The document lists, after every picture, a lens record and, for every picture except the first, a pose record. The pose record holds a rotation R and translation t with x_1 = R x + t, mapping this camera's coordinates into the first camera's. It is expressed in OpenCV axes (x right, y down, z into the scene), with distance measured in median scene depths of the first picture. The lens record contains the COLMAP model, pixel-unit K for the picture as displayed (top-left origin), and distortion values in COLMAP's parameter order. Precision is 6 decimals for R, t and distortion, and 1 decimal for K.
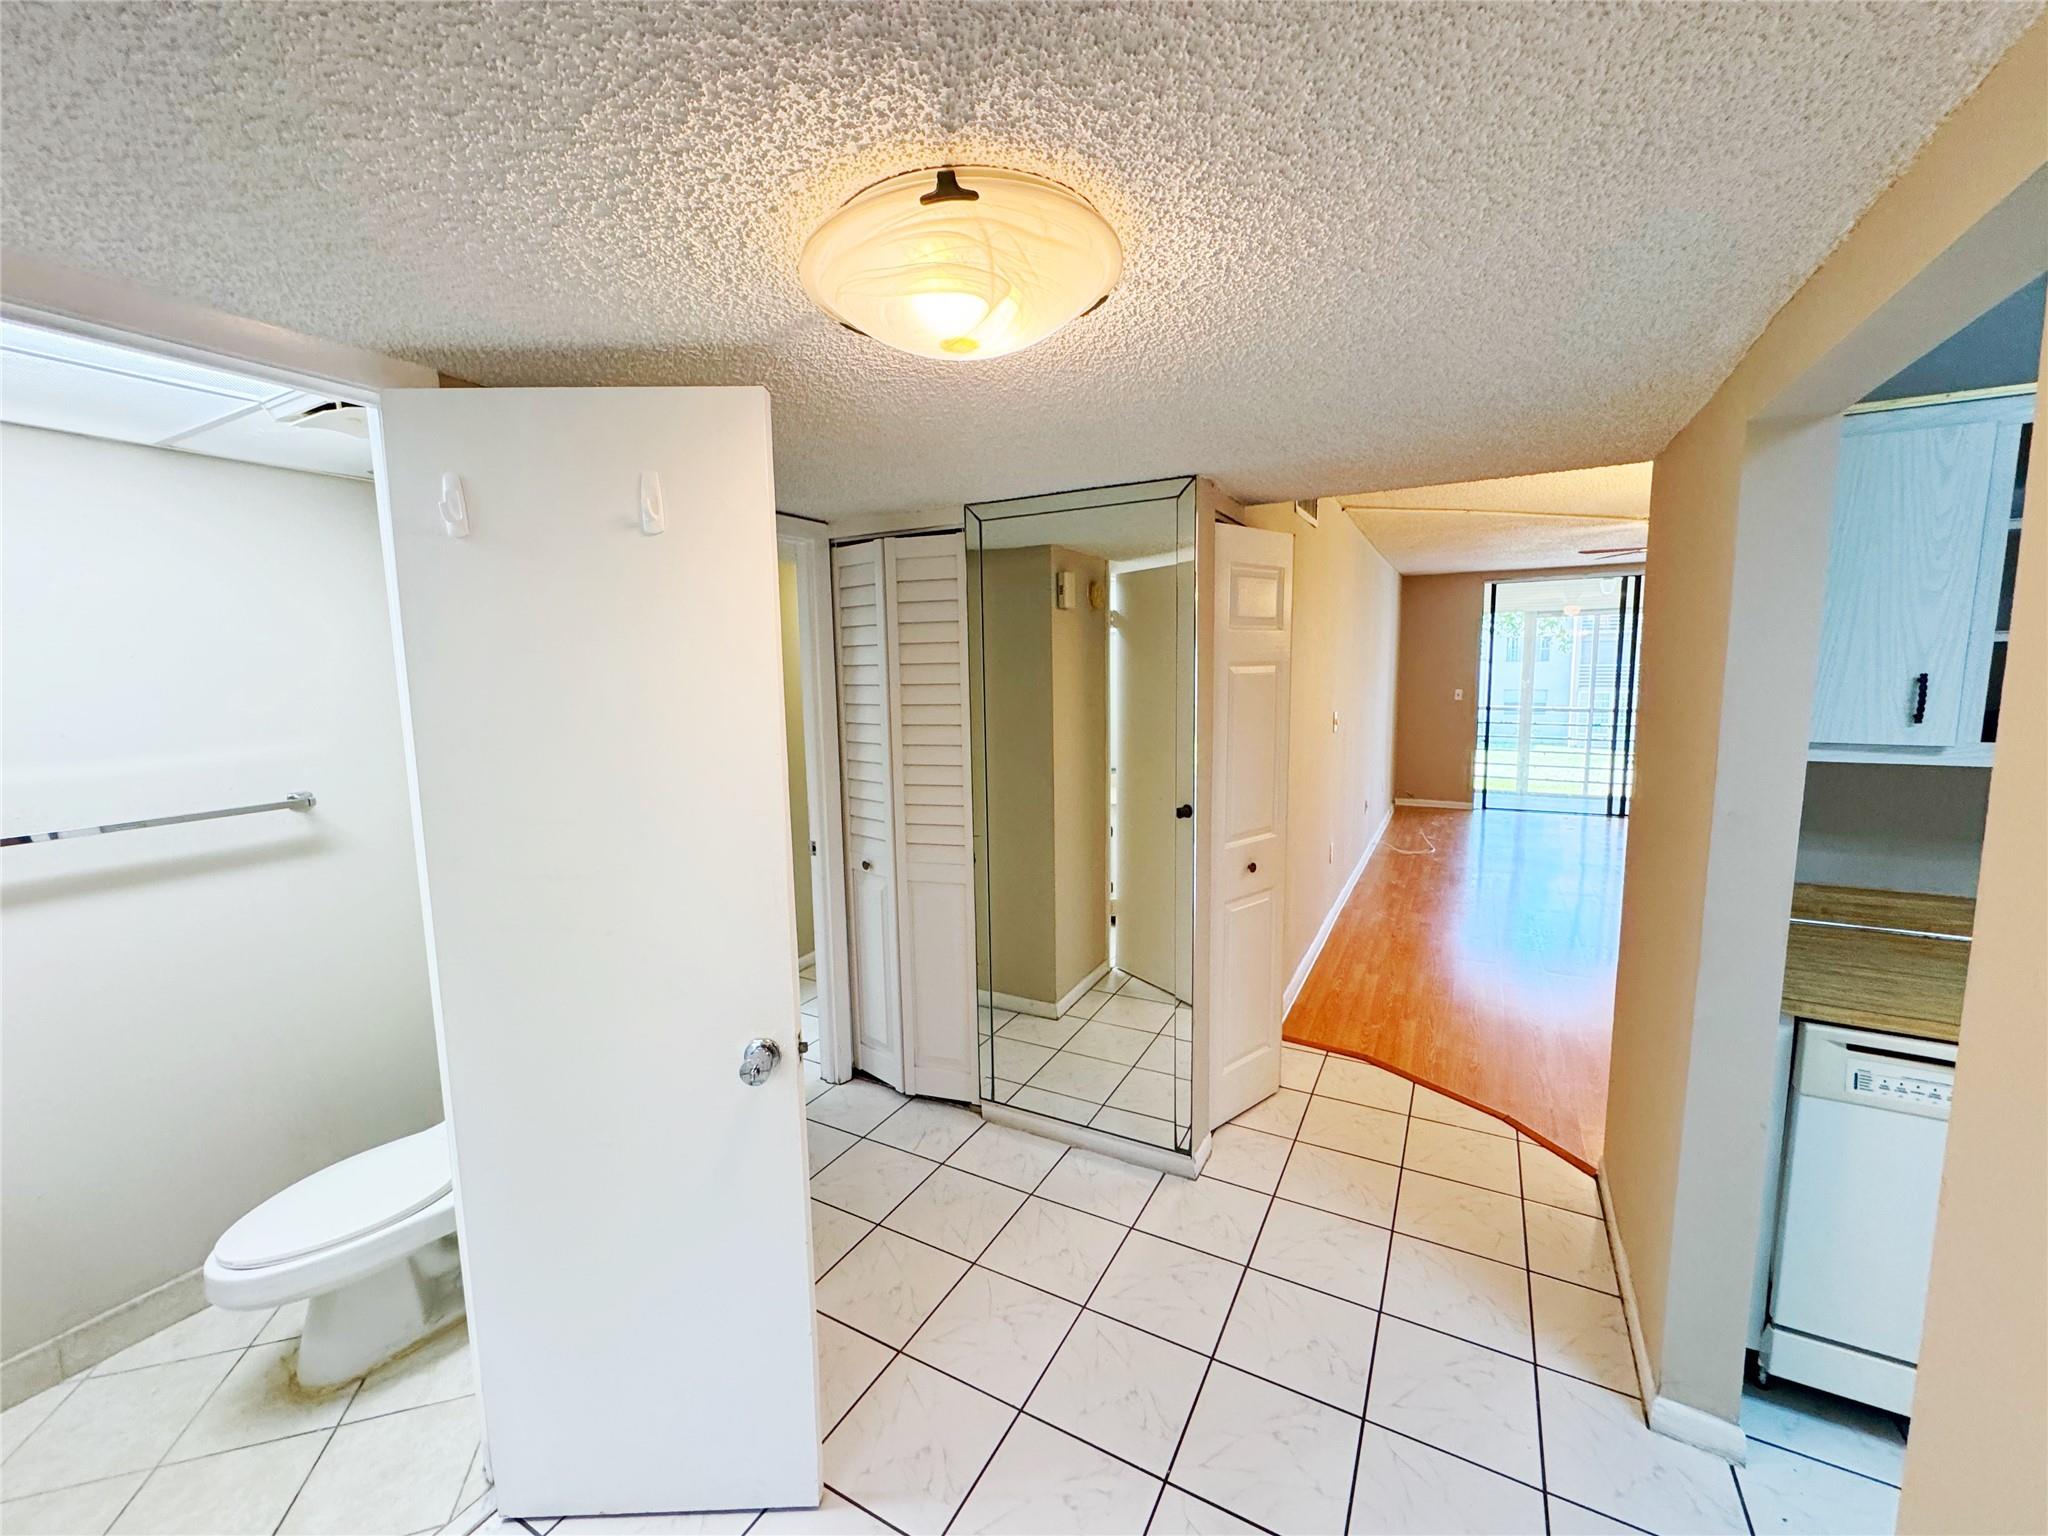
lens RADIAL K [[823.2, 0, 1028.2], [0, 823.2, 767.3], [0, 0, 1]] dist [-0.000438, 0.000047]
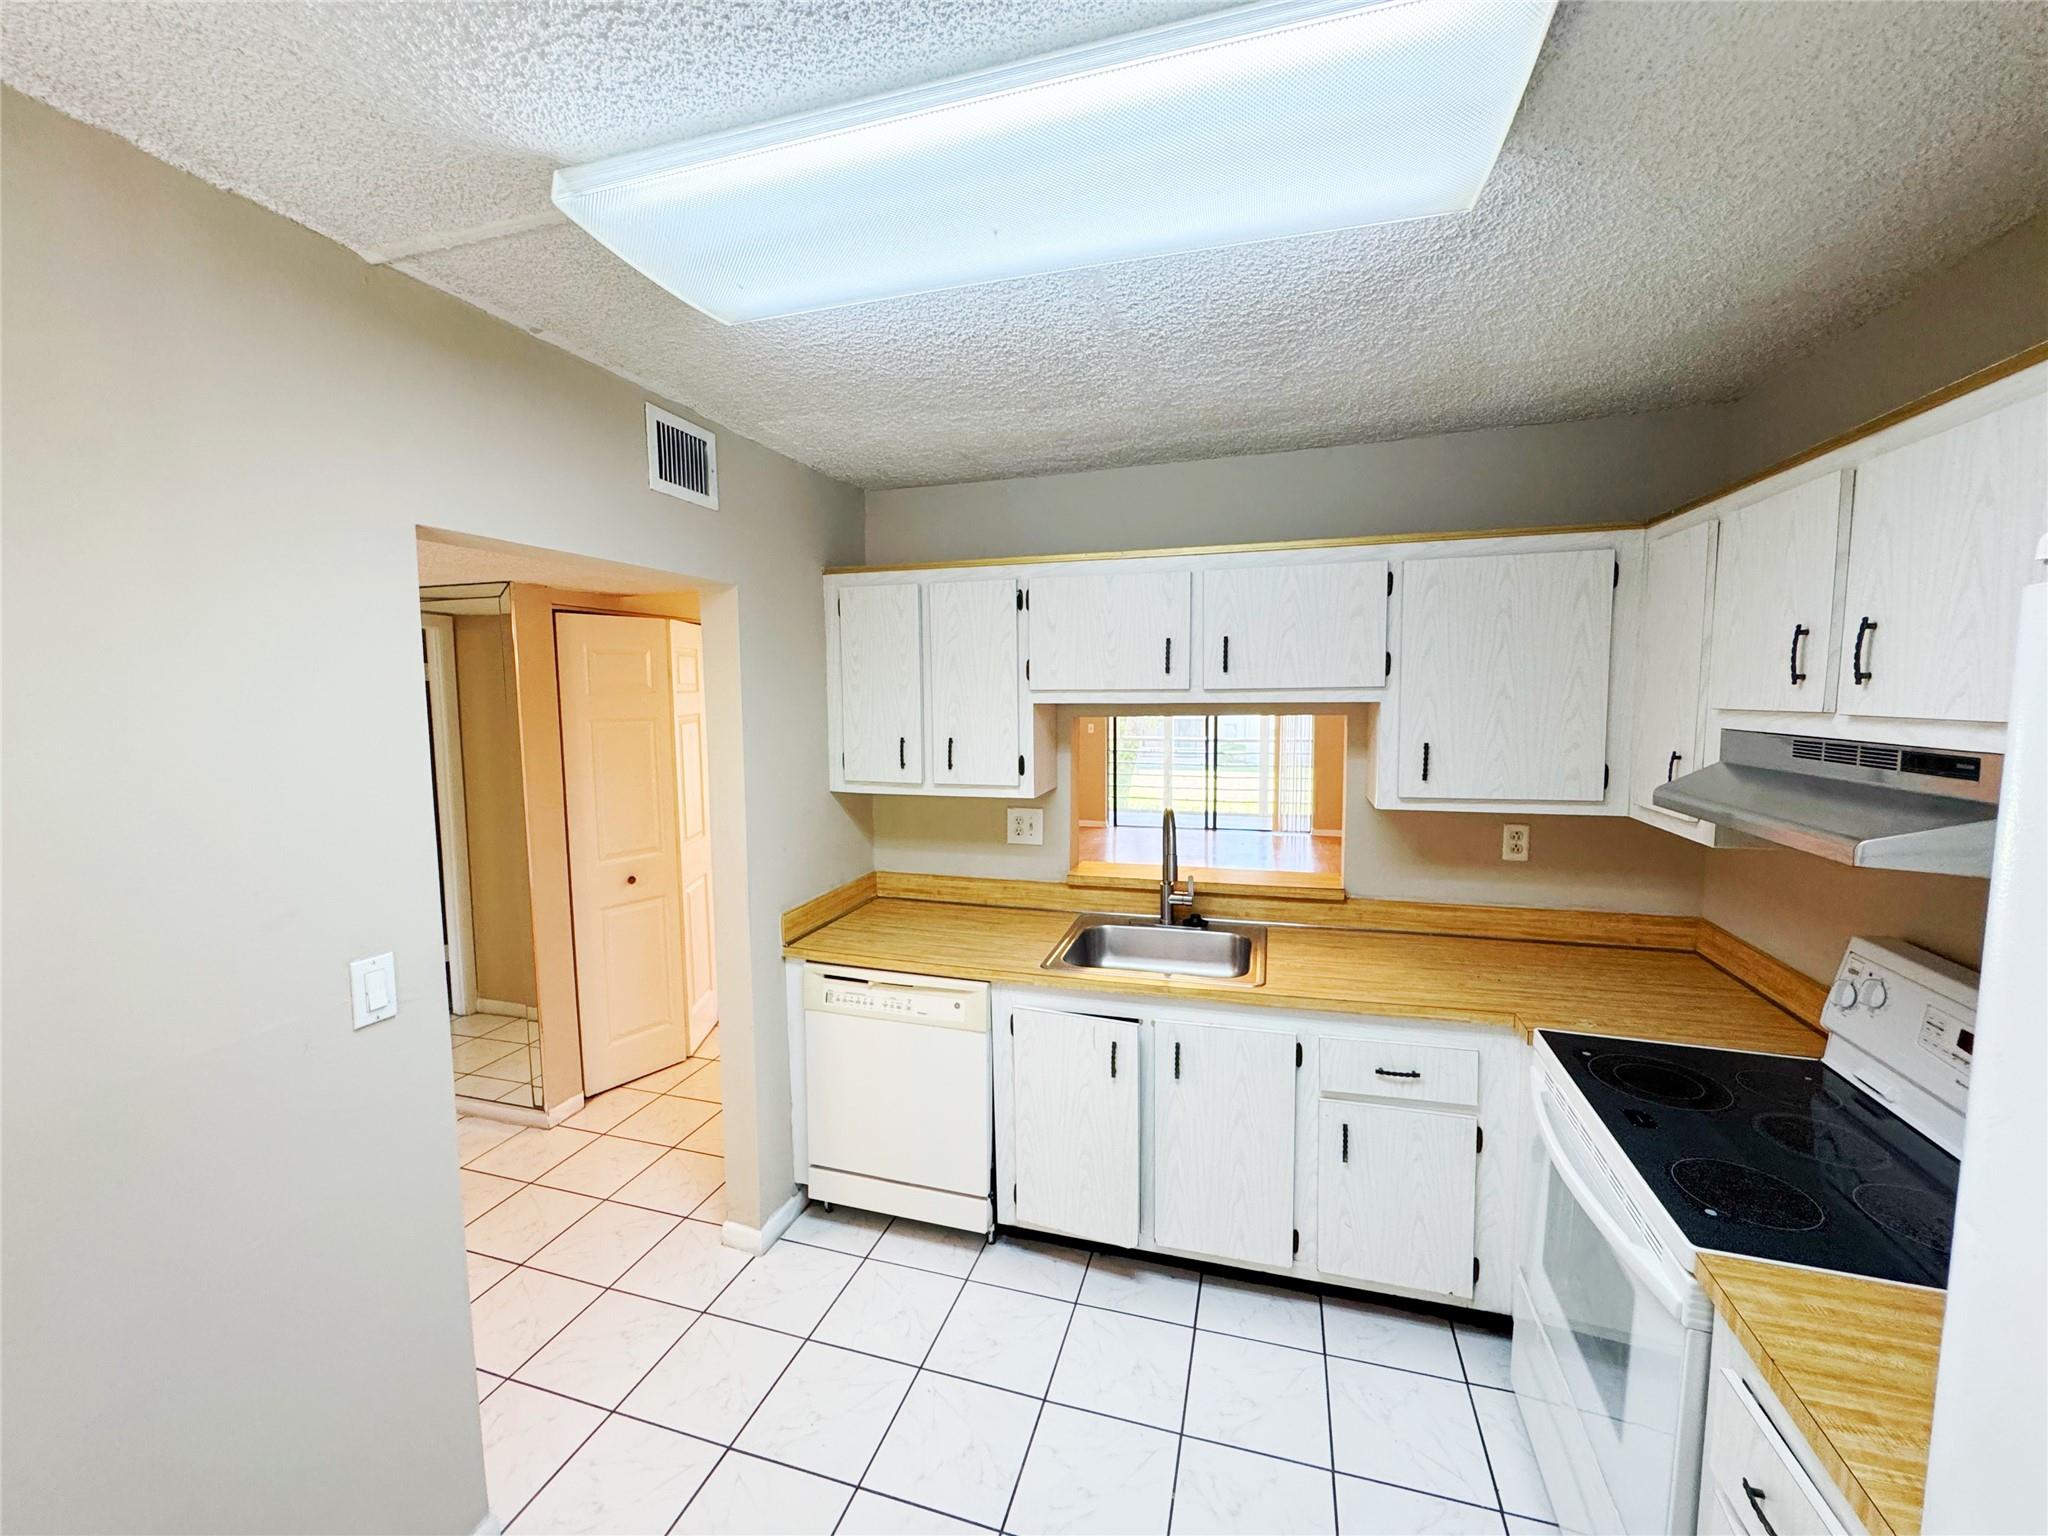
lens RADIAL K [[823.2, 0, 1022.0], [0, 823.2, 765.0], [0, 0, 1]] dist [-0.000438, 0.000047]
pose [[0.980244, -0.011706, 0.197446, 0.668877], [0.018417, 0.999312, -0.032191, -0.003396], [-0.196933, 0.035191, 0.979785, -0.396856]]
